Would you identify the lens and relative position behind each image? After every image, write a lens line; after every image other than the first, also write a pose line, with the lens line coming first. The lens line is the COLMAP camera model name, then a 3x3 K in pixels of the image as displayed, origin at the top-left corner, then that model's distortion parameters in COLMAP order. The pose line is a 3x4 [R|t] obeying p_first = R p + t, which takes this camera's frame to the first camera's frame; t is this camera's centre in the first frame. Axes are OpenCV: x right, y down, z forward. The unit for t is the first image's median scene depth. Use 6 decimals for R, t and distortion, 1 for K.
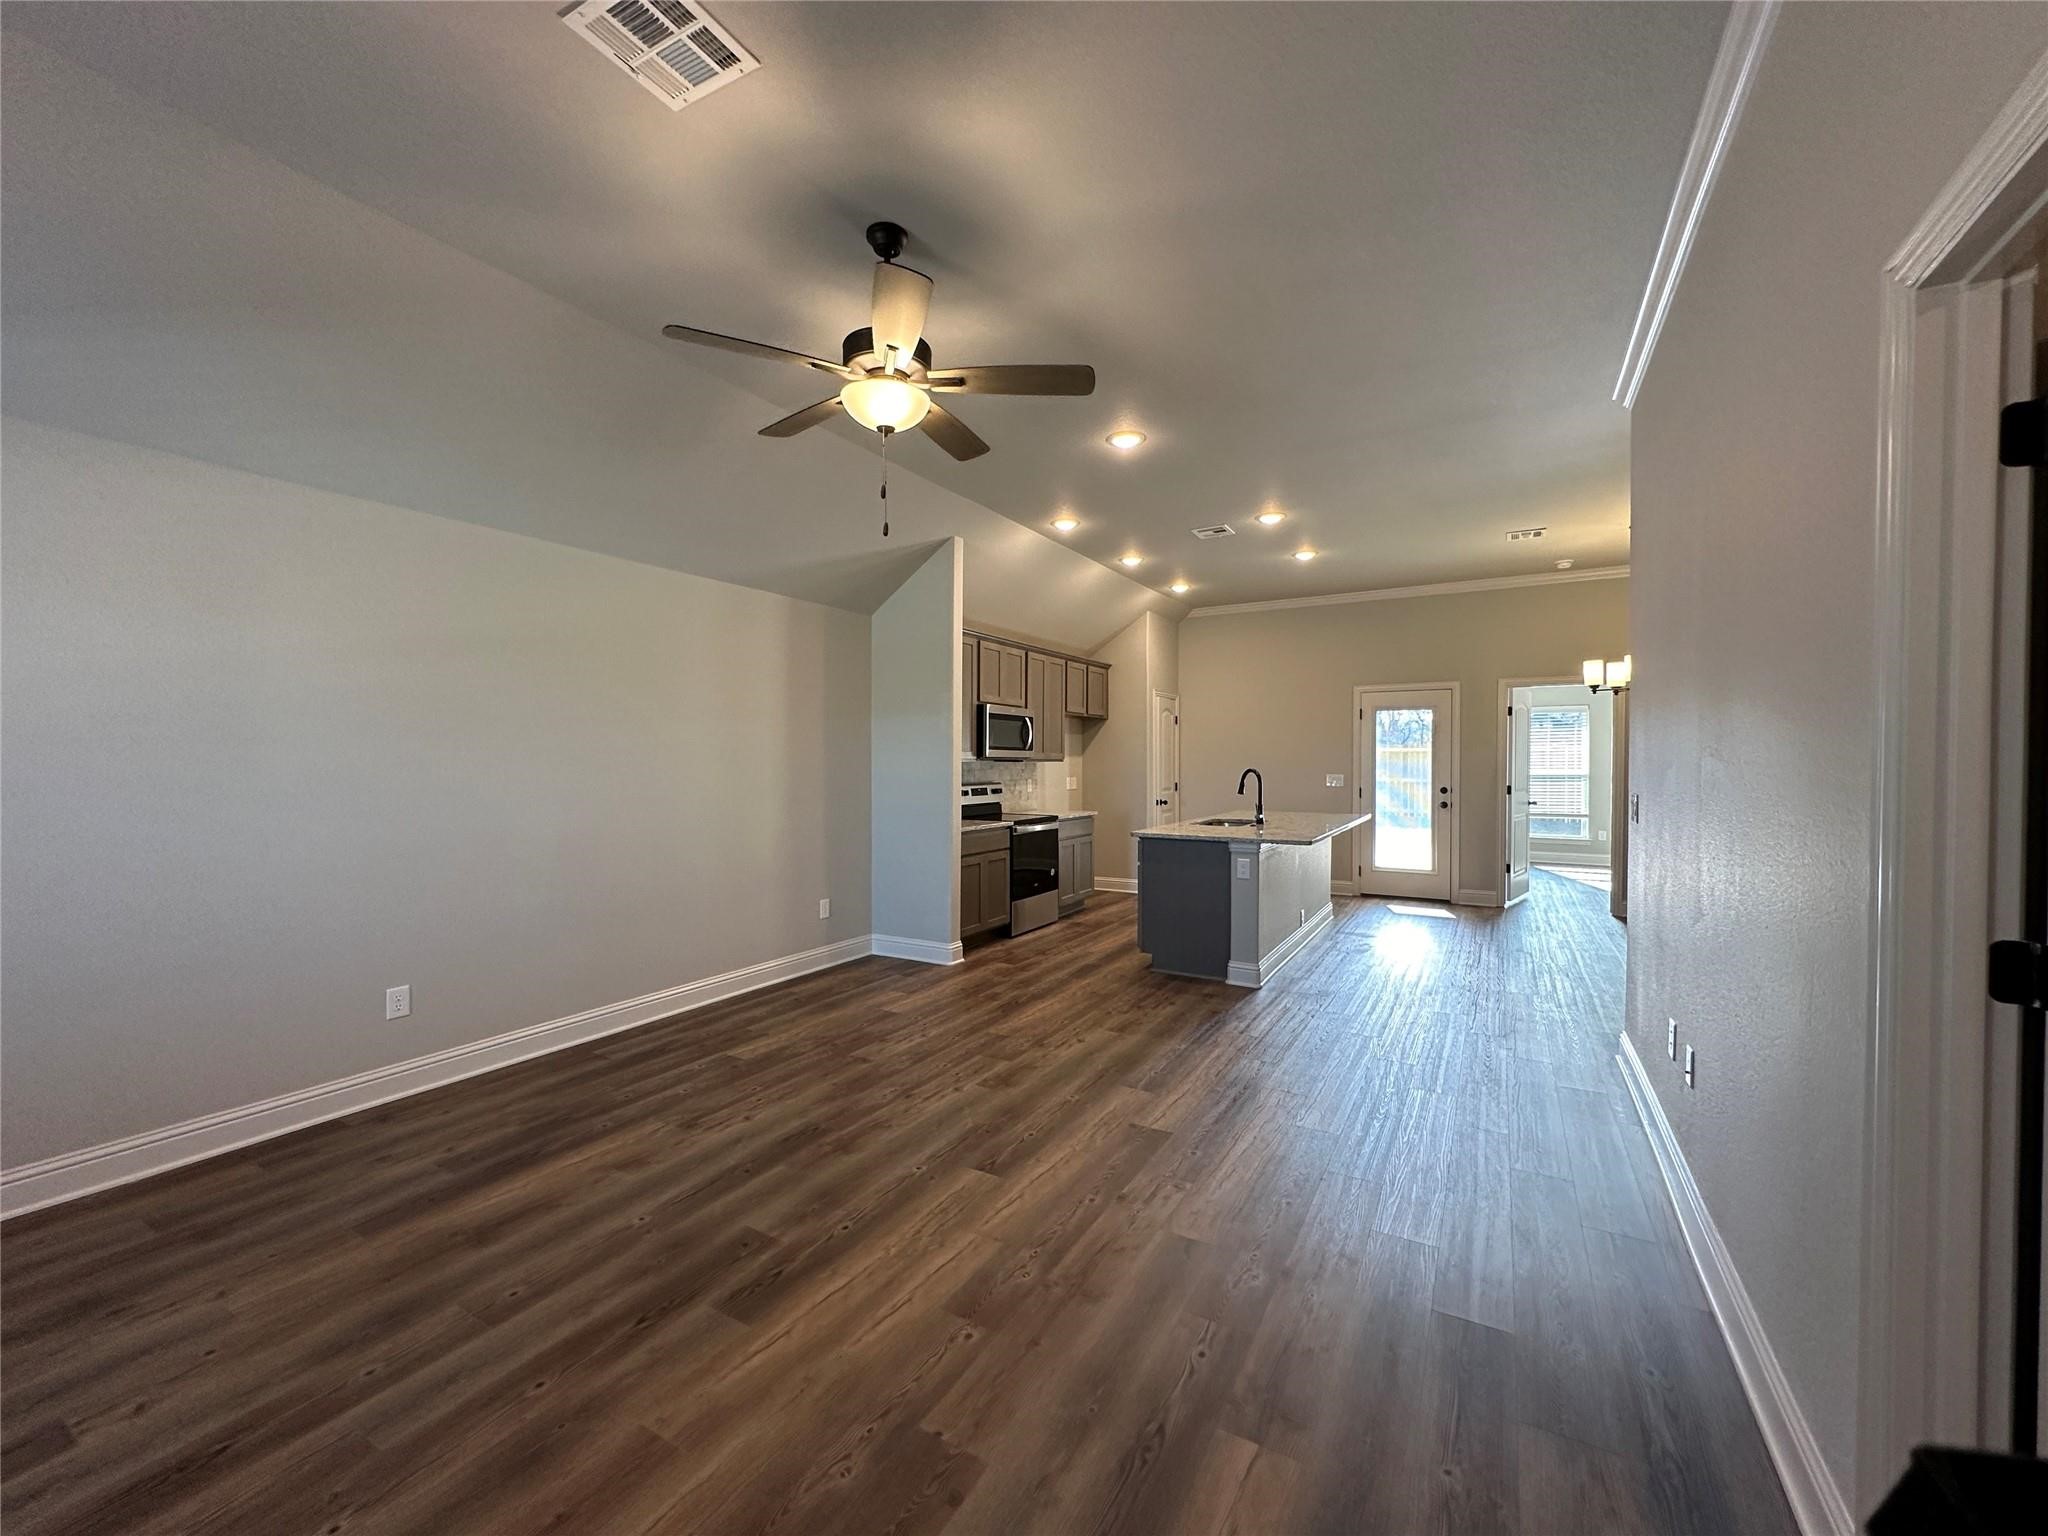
lens RADIAL K [[813.7, 0, 1018.9], [0, 813.7, 766.3], [0, 0, 1]] dist [-0.006029, 0.000735]
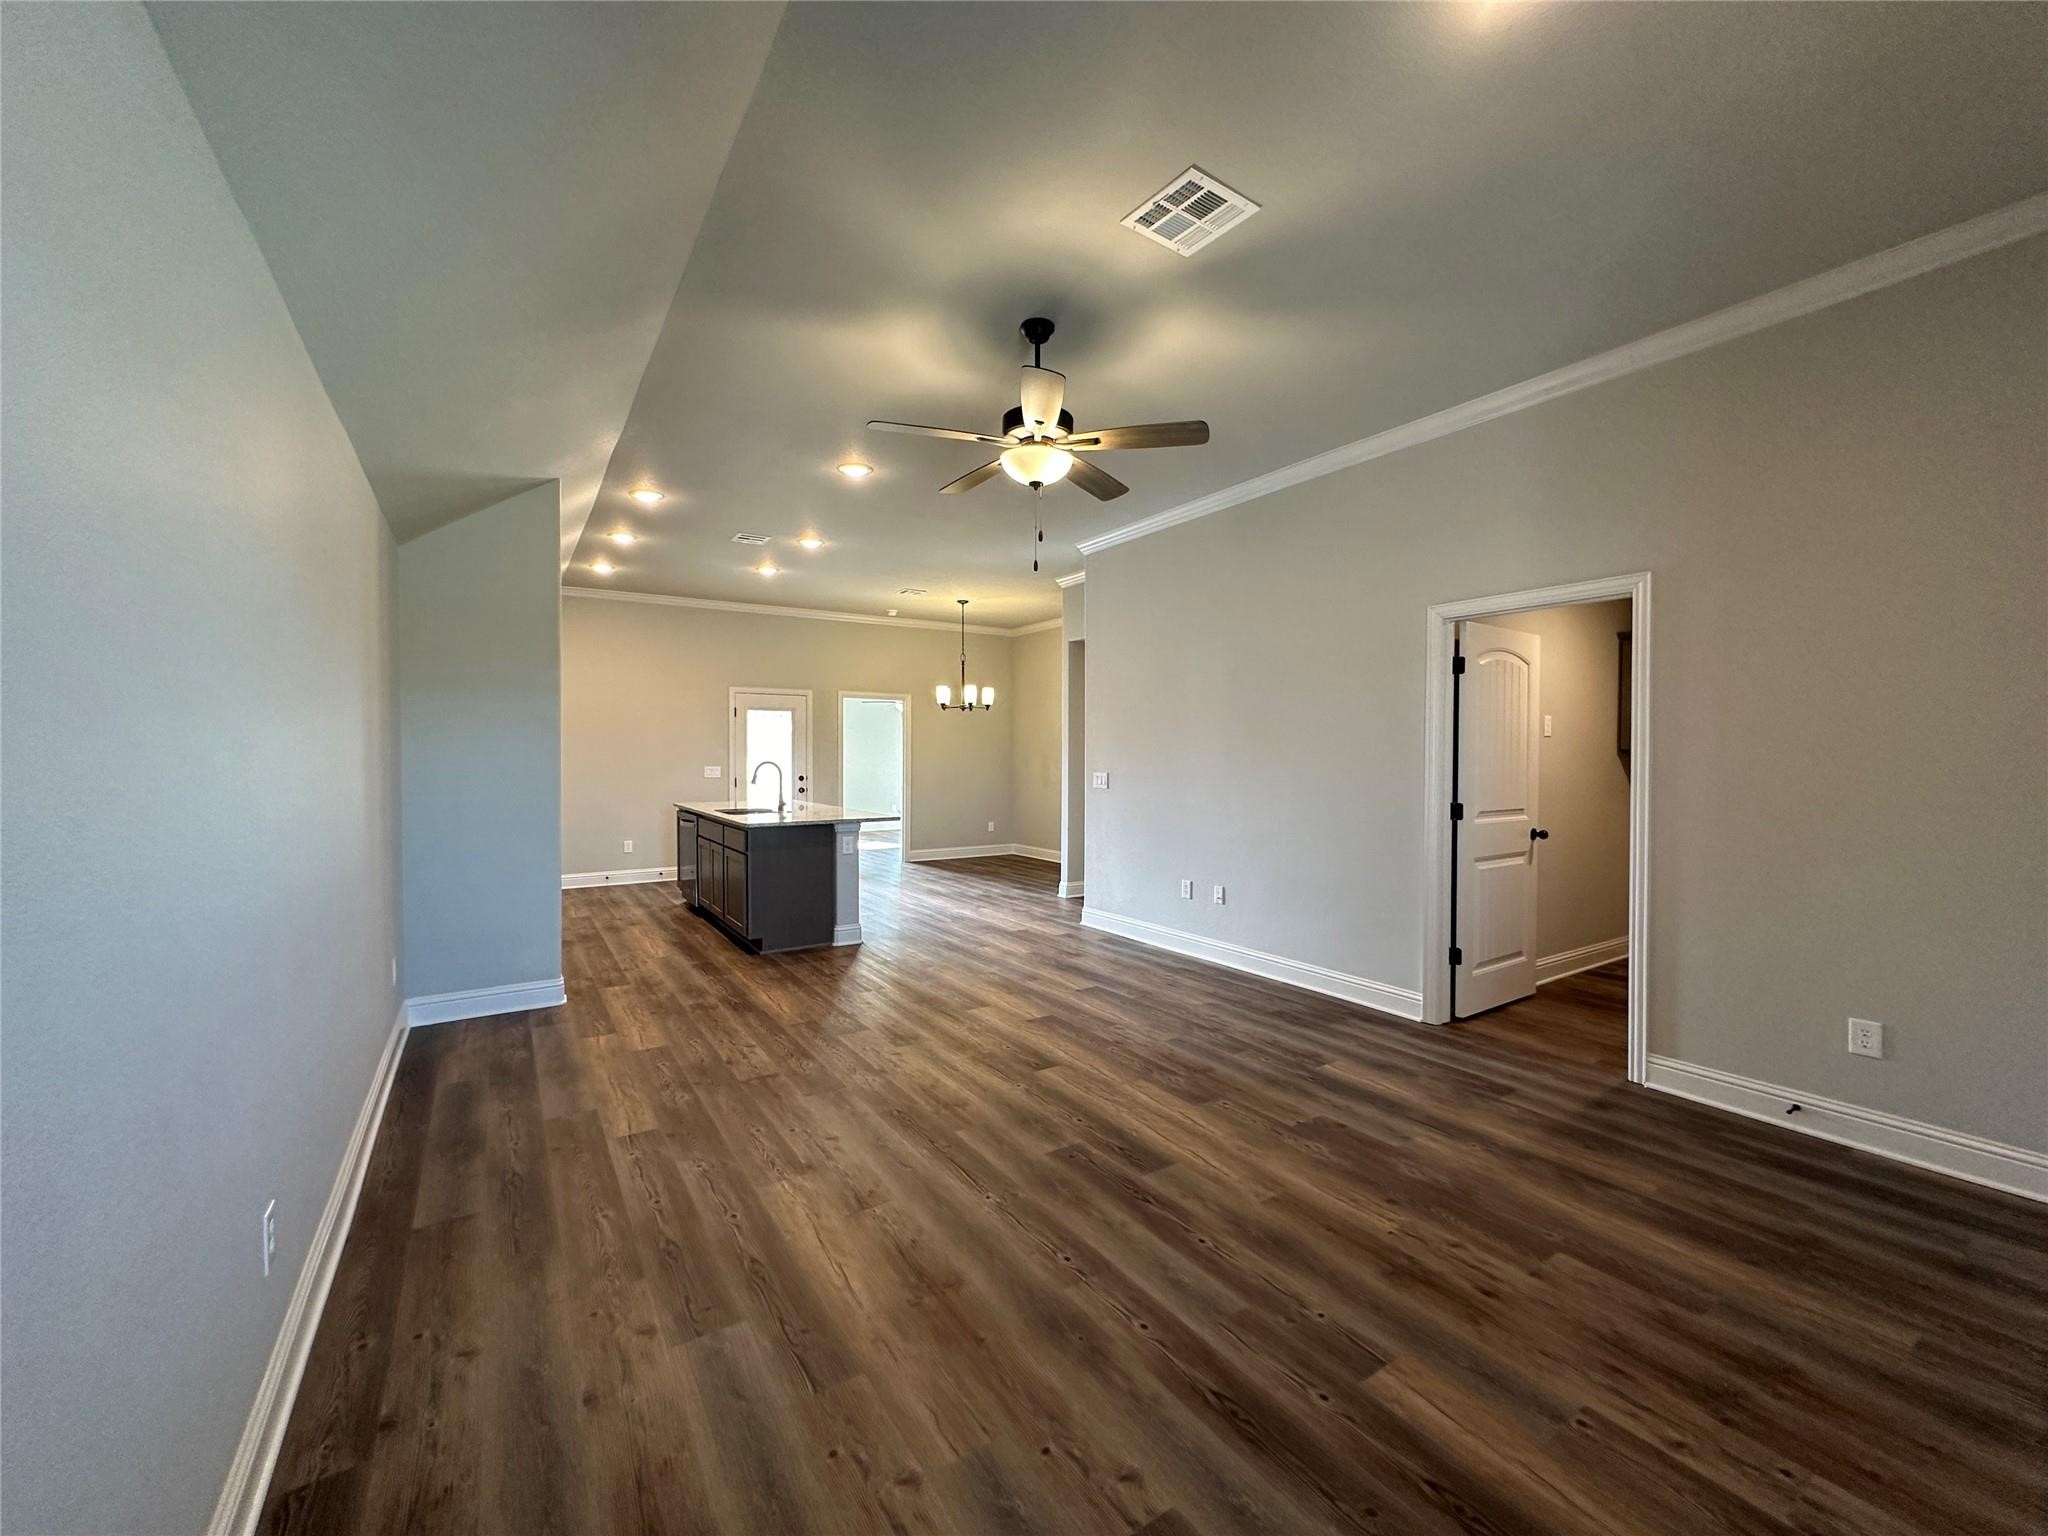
lens RADIAL K [[813.7, 0, 1025.5], [0, 813.7, 762.8], [0, 0, 1]] dist [-0.006029, 0.000735]
pose [[0.449453, -0.009227, 0.893256, -0.842890], [0.005459, 0.999956, 0.007582, -0.002590], [-0.893287, 0.001469, 0.449484, 0.303318]]
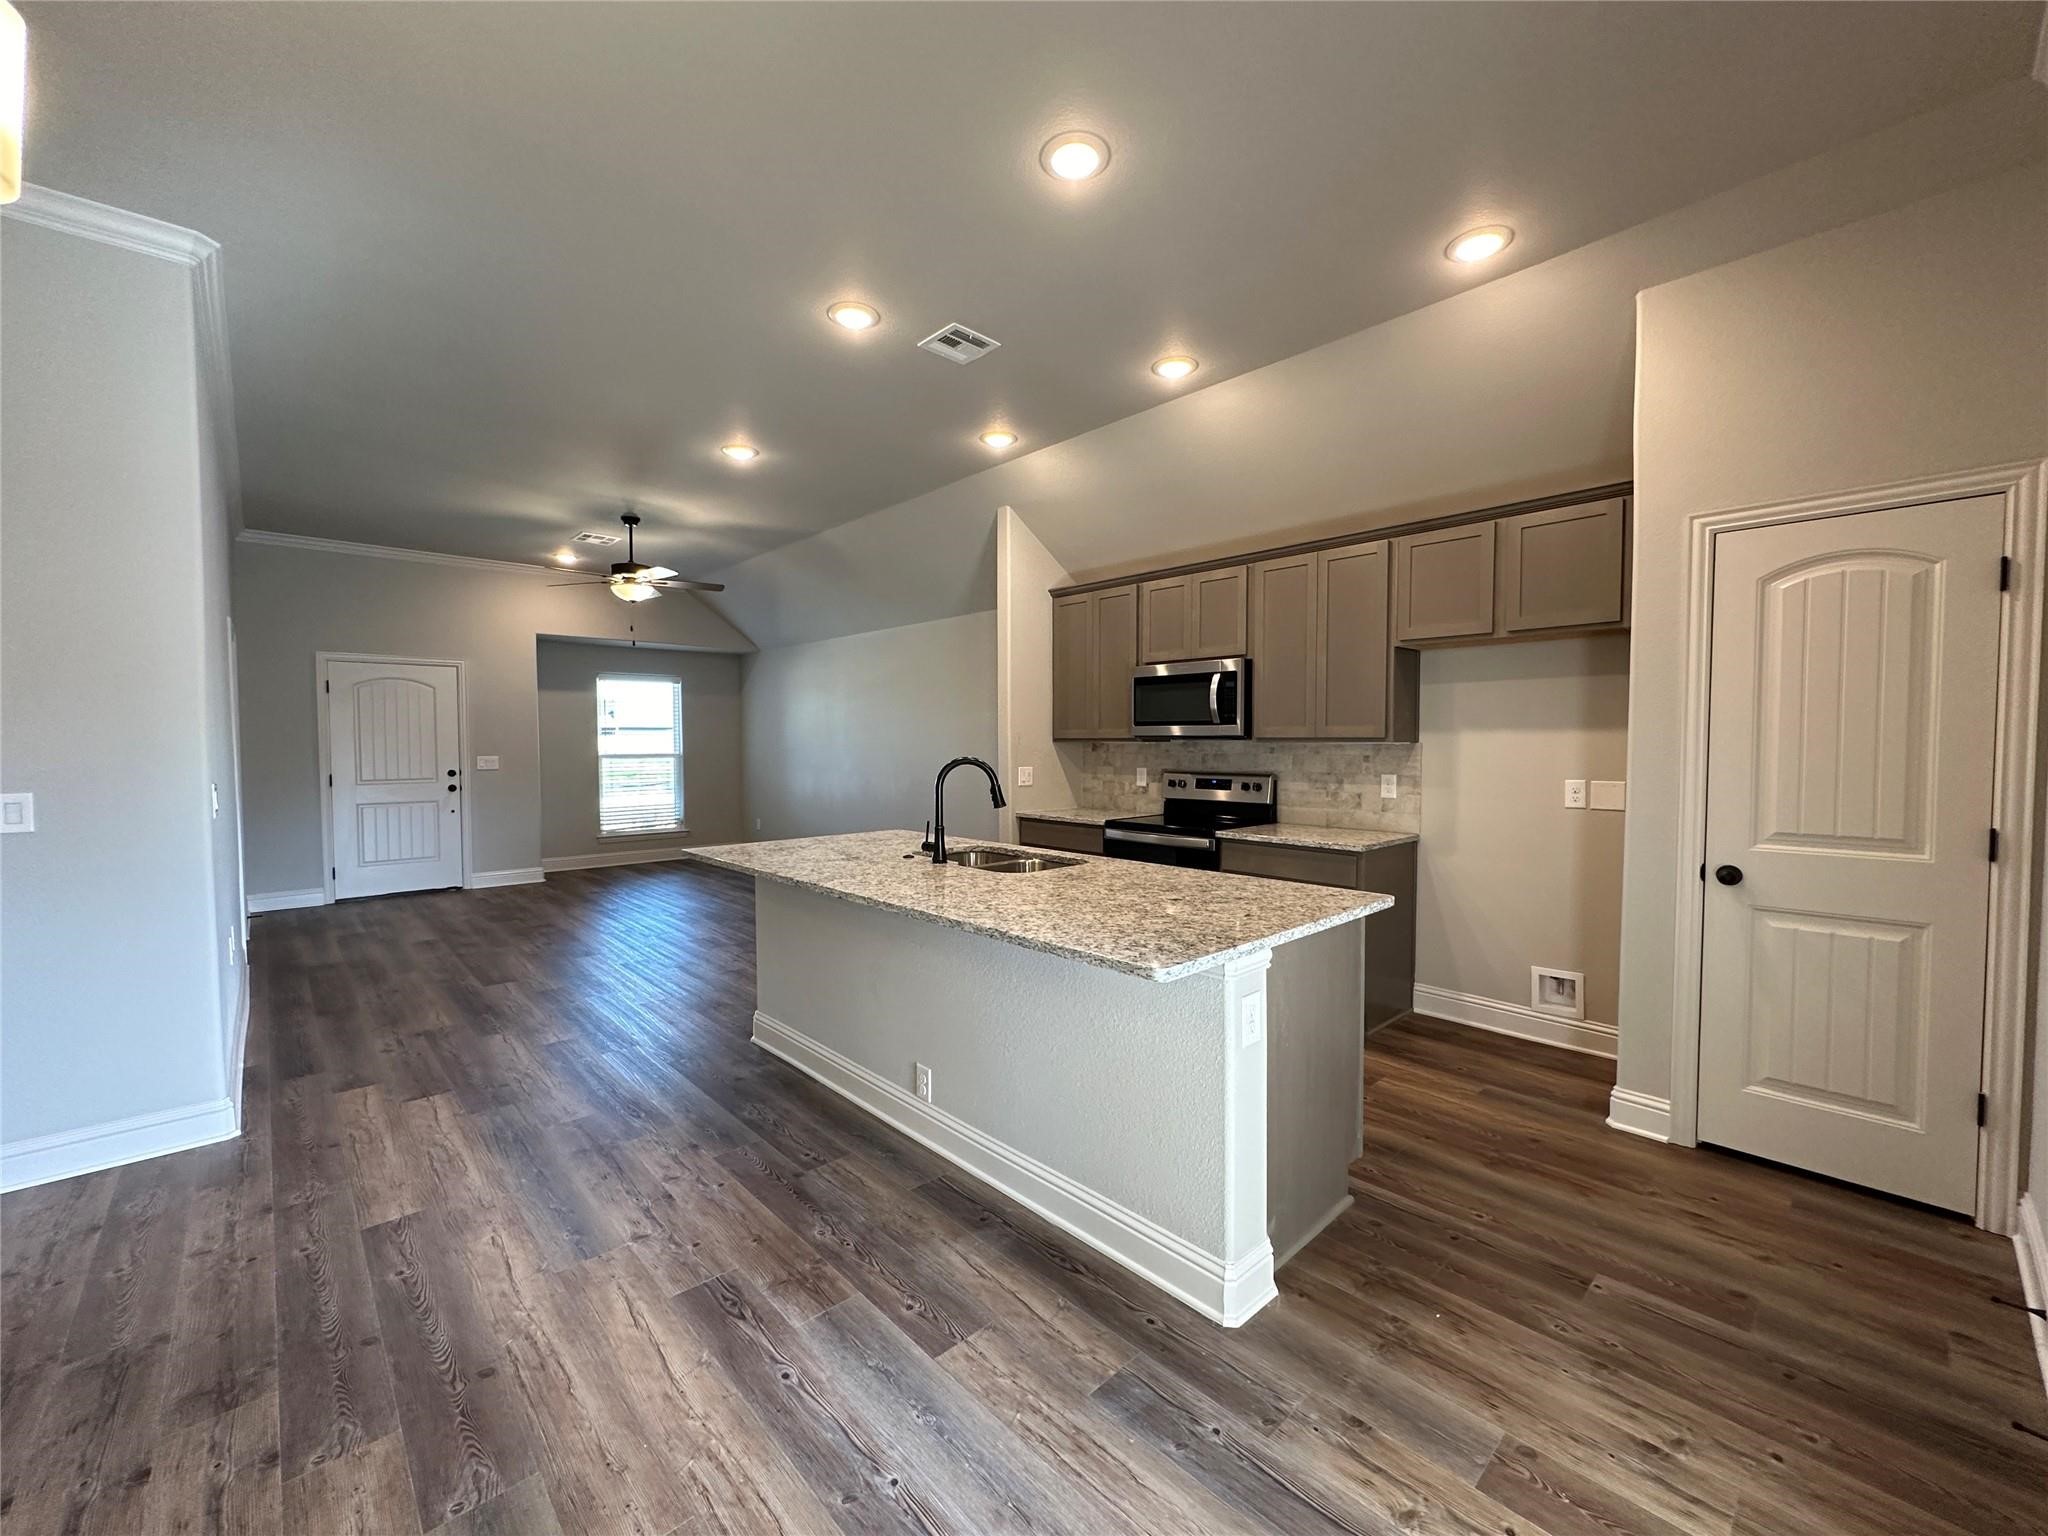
lens RADIAL K [[813.7, 0, 1008.2], [0, 813.7, 783.0], [0, 0, 1]] dist [-0.006029, 0.000735]
pose [[-0.300096, 0.043346, -0.952924, 1.212439], [-0.005339, 0.998875, 0.047117, -0.005422], [0.953894, 0.019227, -0.299527, 1.812437]]
